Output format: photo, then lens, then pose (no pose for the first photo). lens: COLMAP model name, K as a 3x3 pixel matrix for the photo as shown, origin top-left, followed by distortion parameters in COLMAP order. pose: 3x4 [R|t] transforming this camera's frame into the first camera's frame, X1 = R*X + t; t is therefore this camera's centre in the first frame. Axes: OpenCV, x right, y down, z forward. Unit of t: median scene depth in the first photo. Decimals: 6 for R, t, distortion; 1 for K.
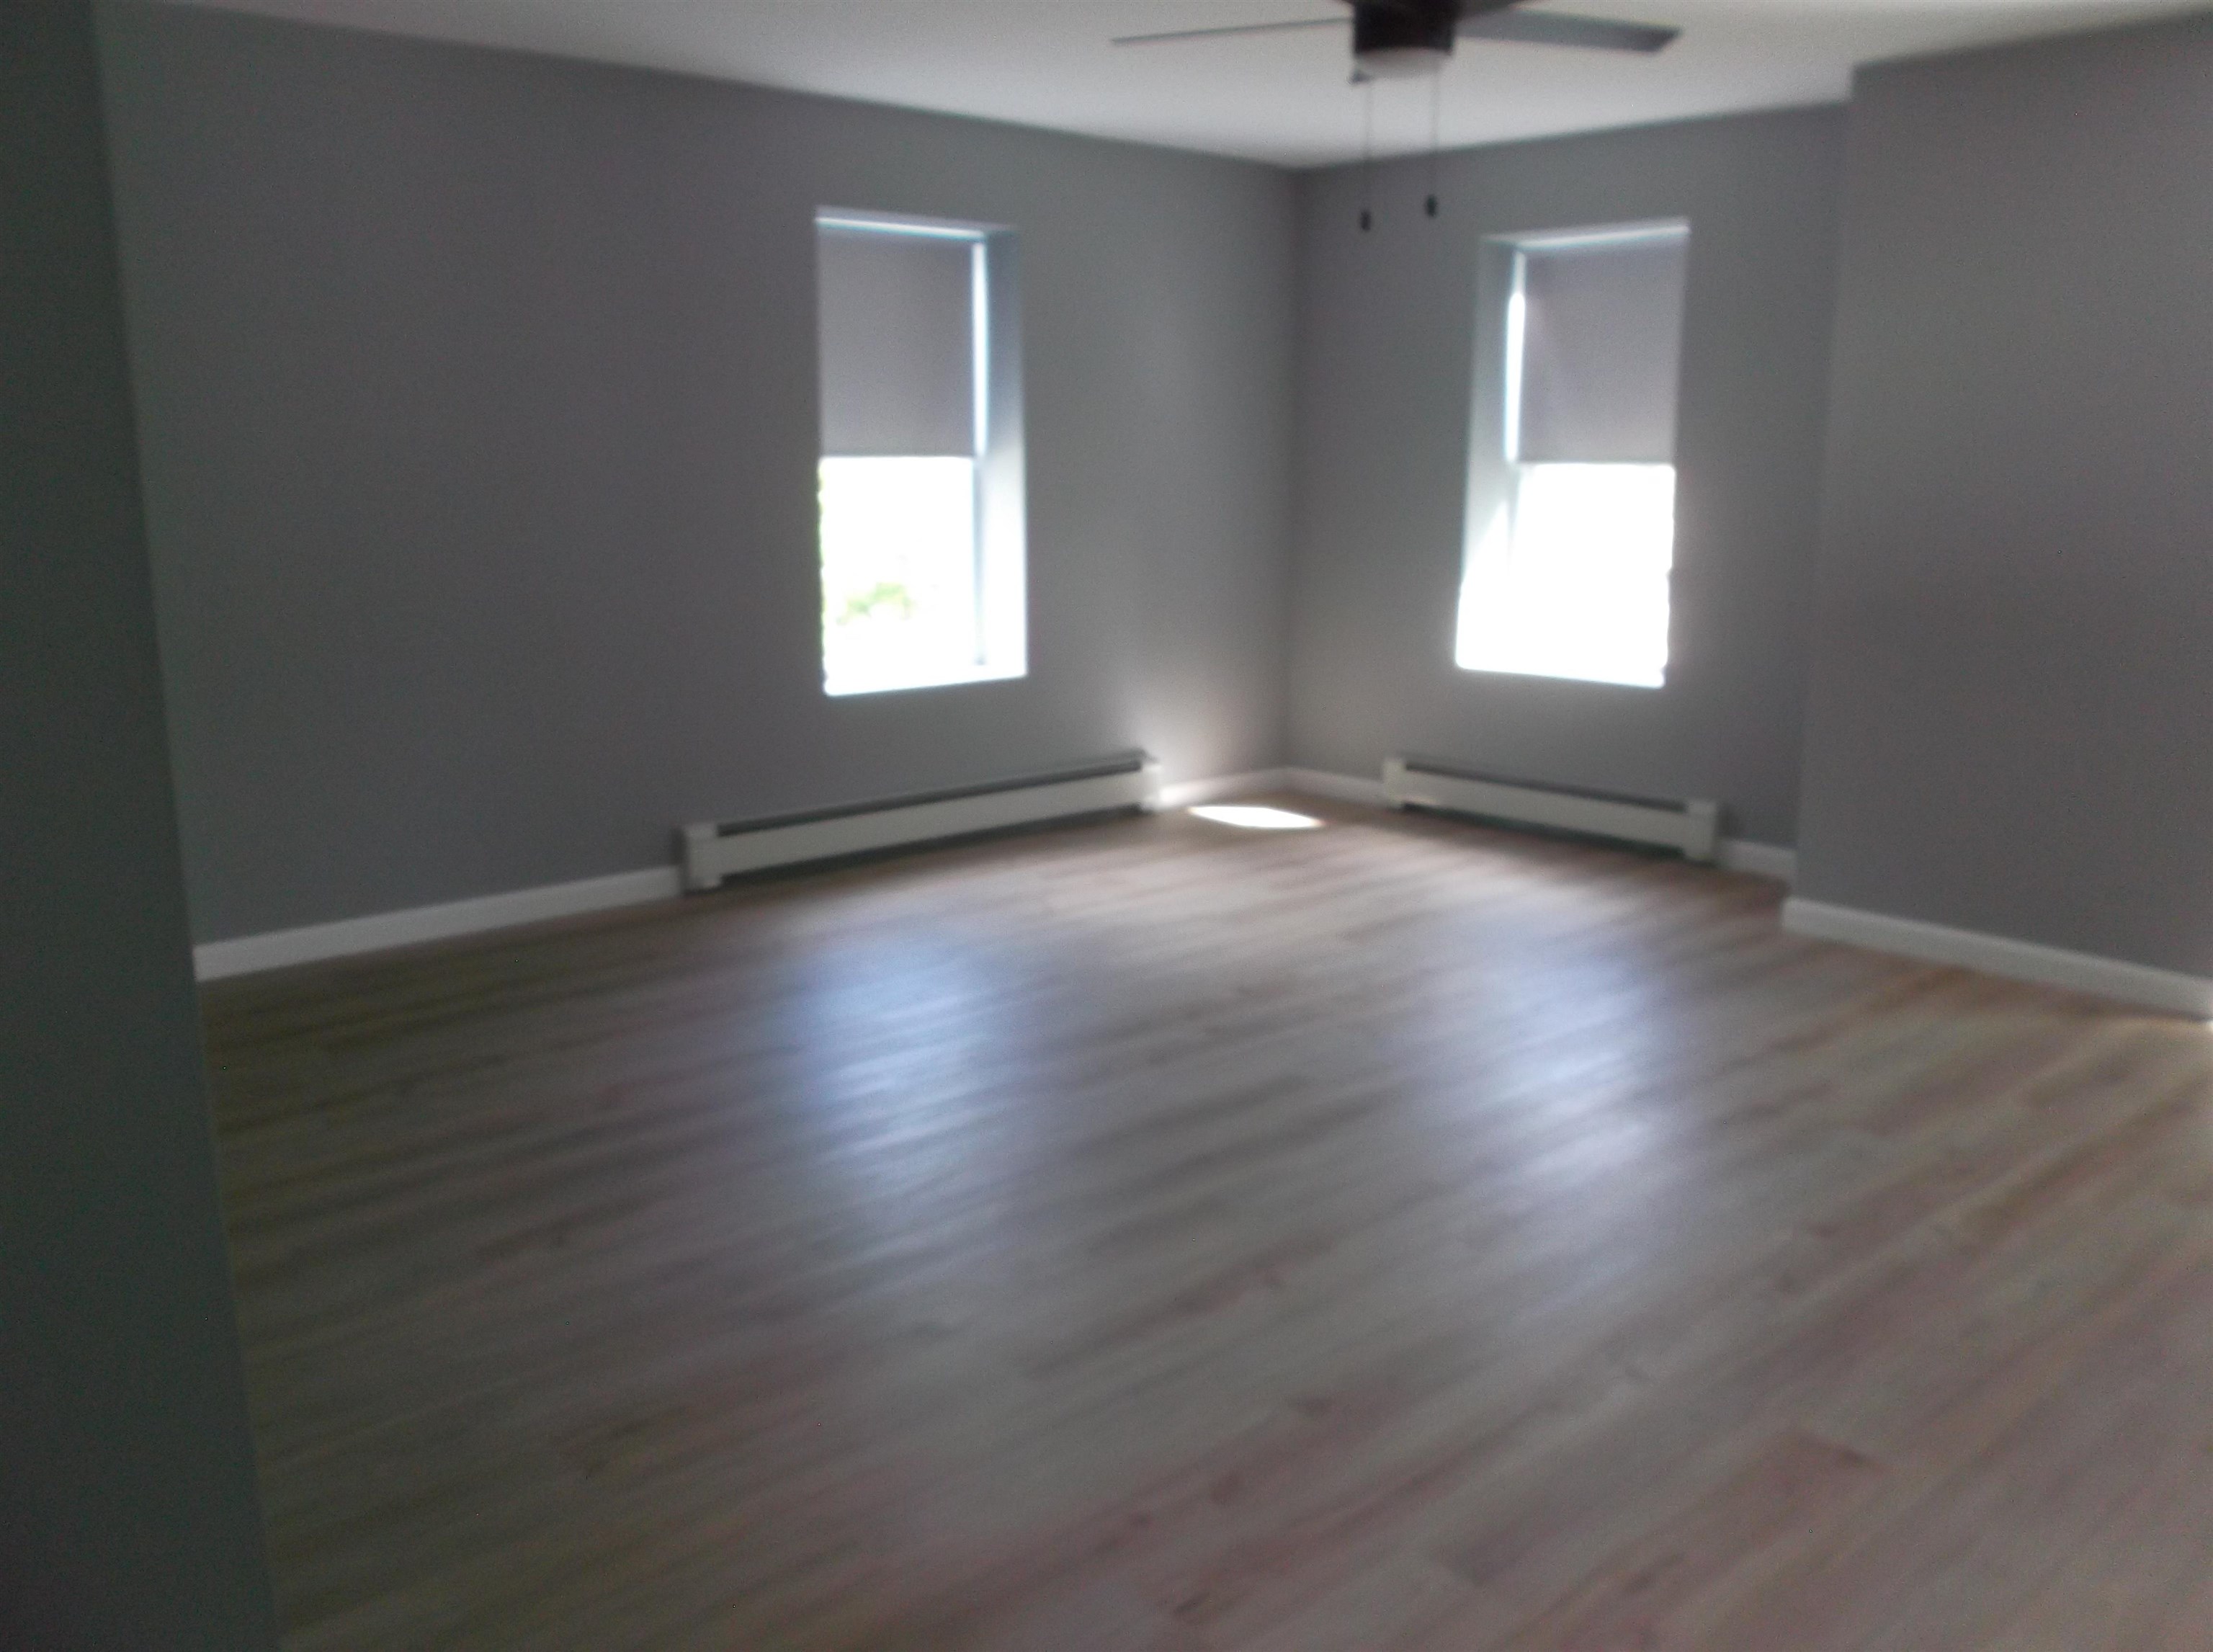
lens RADIAL K [[1803.8, 0, 1106.5], [0, 1803.8, 826.0], [0, 0, 1]] dist [0.003960, 0.000853]
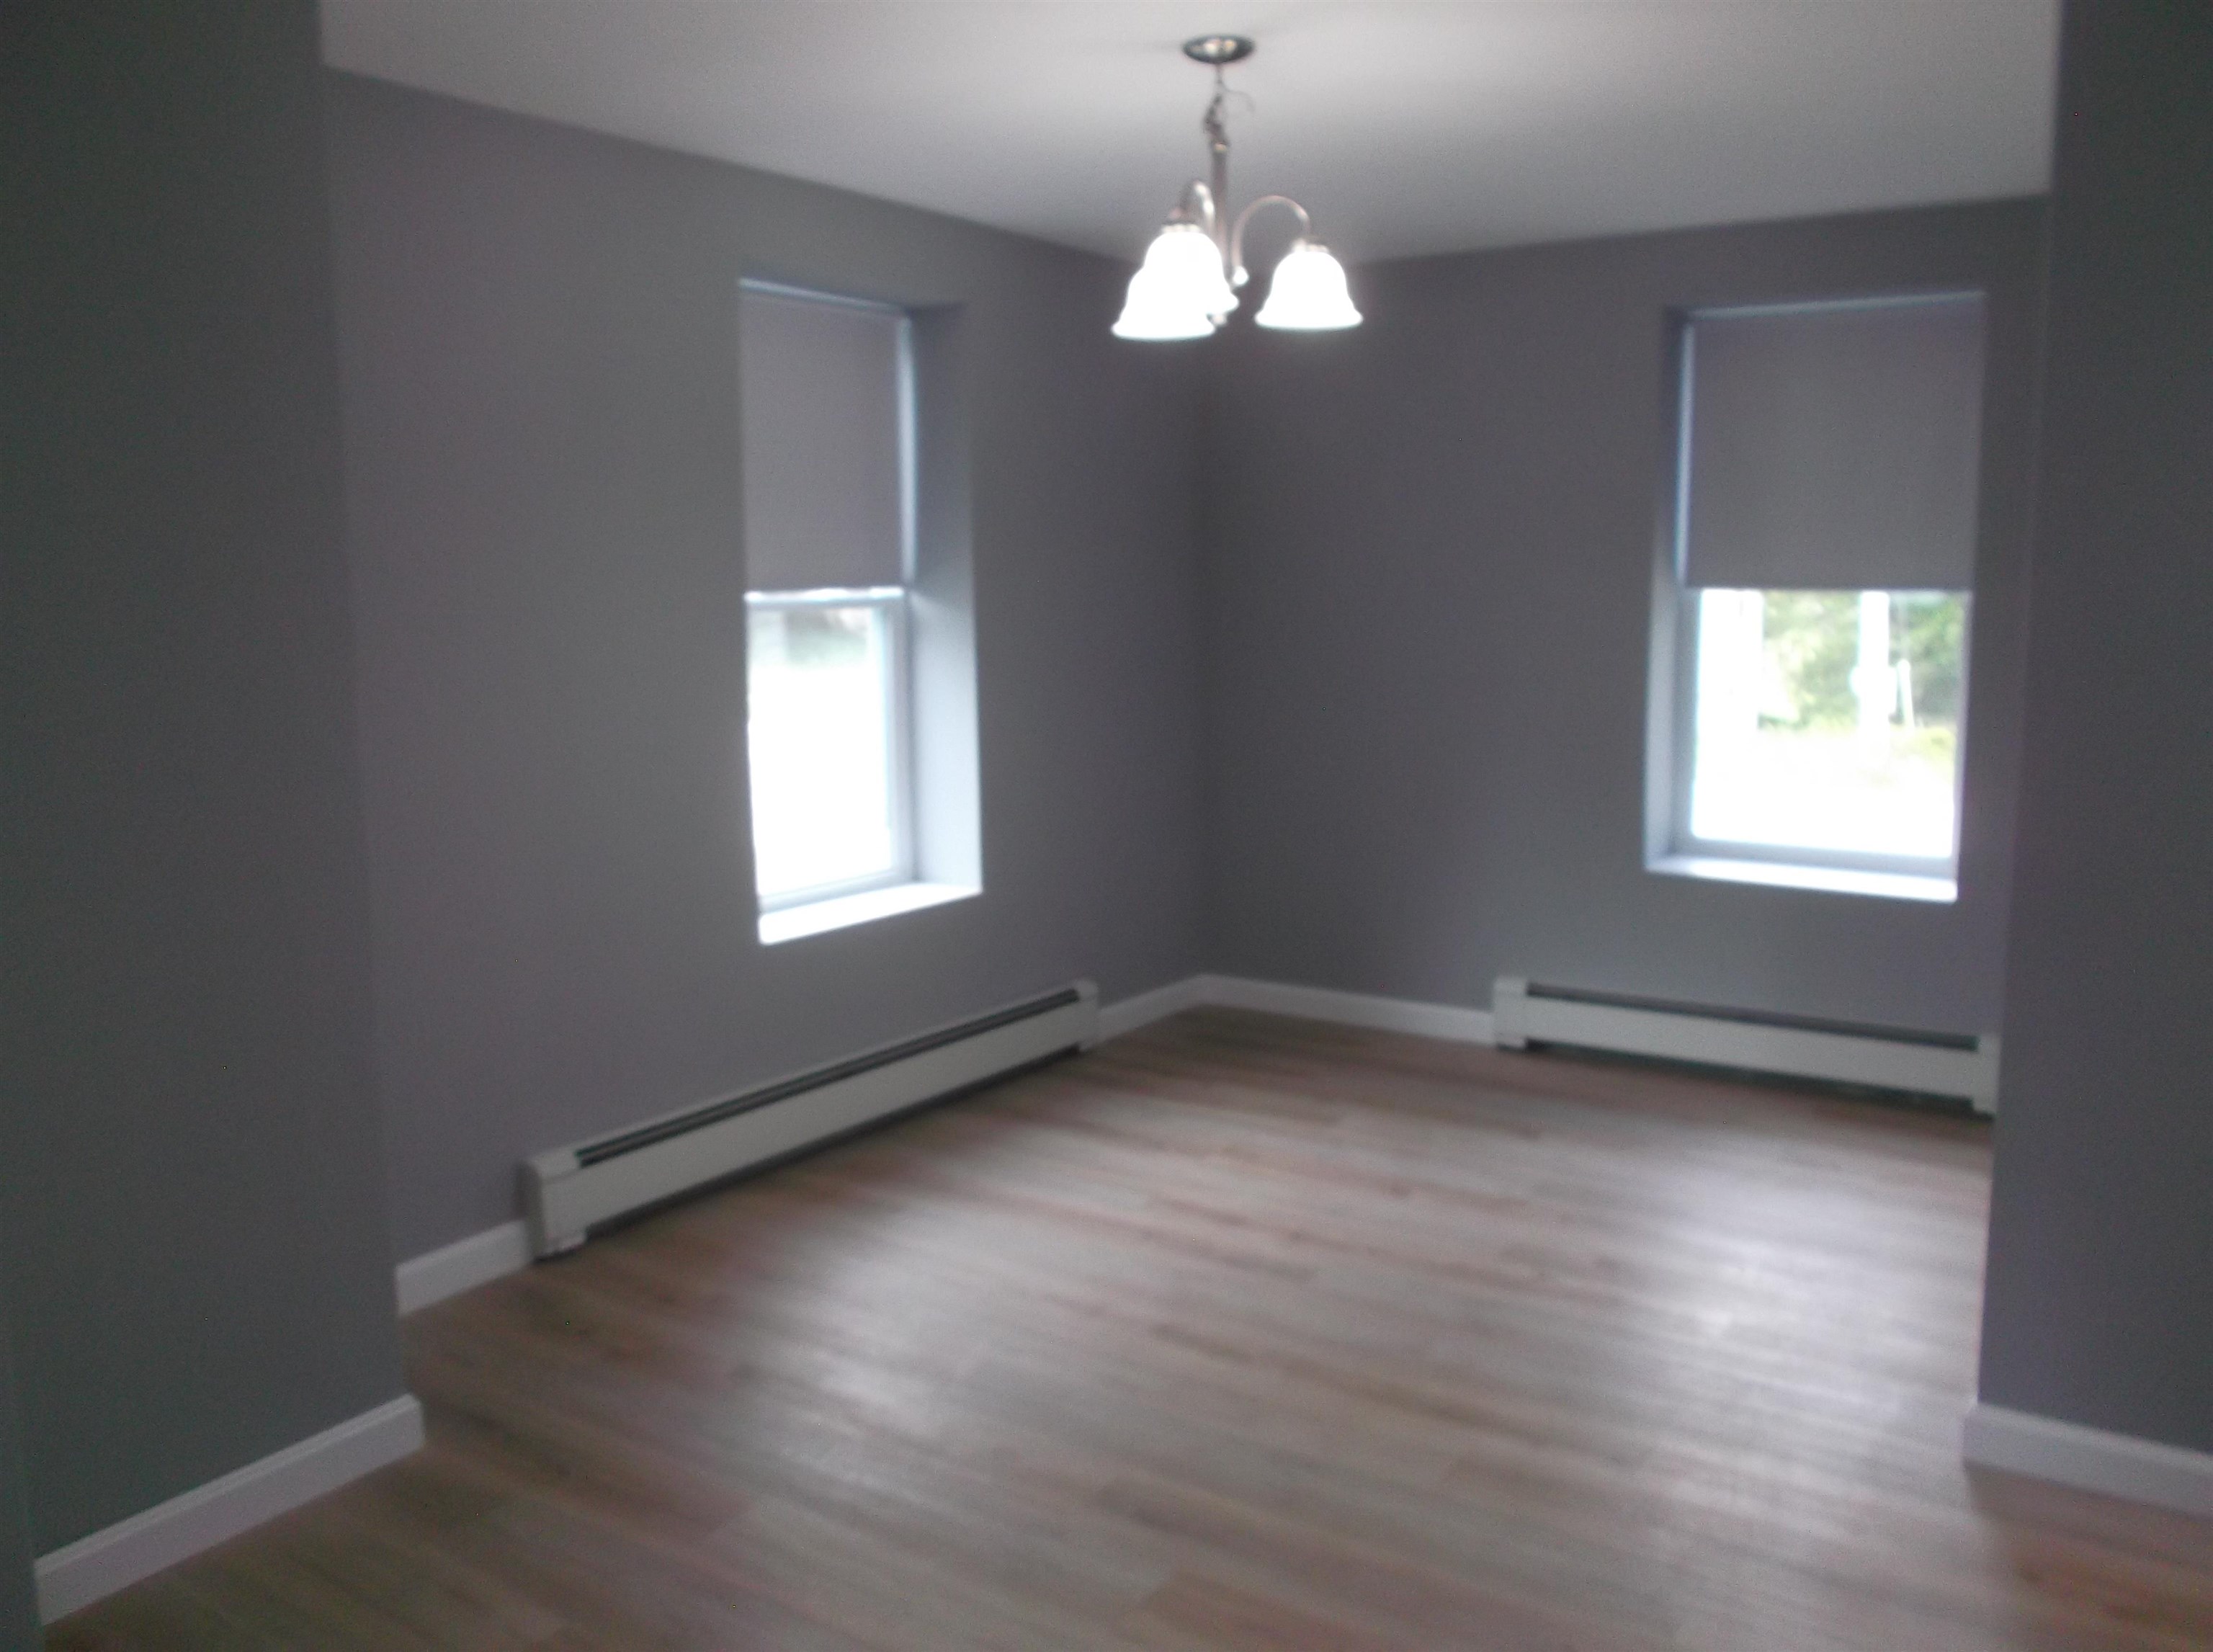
lens RADIAL K [[1803.8, 0, 1106.5], [0, 1803.8, 826.0], [0, 0, 1]] dist [0.003960, 0.000853]
pose [[0.959302, -0.038968, 0.279682, -0.212619], [0.055608, 0.997108, -0.051808, -0.072909], [-0.276854, 0.065252, 0.958694, 0.318549]]
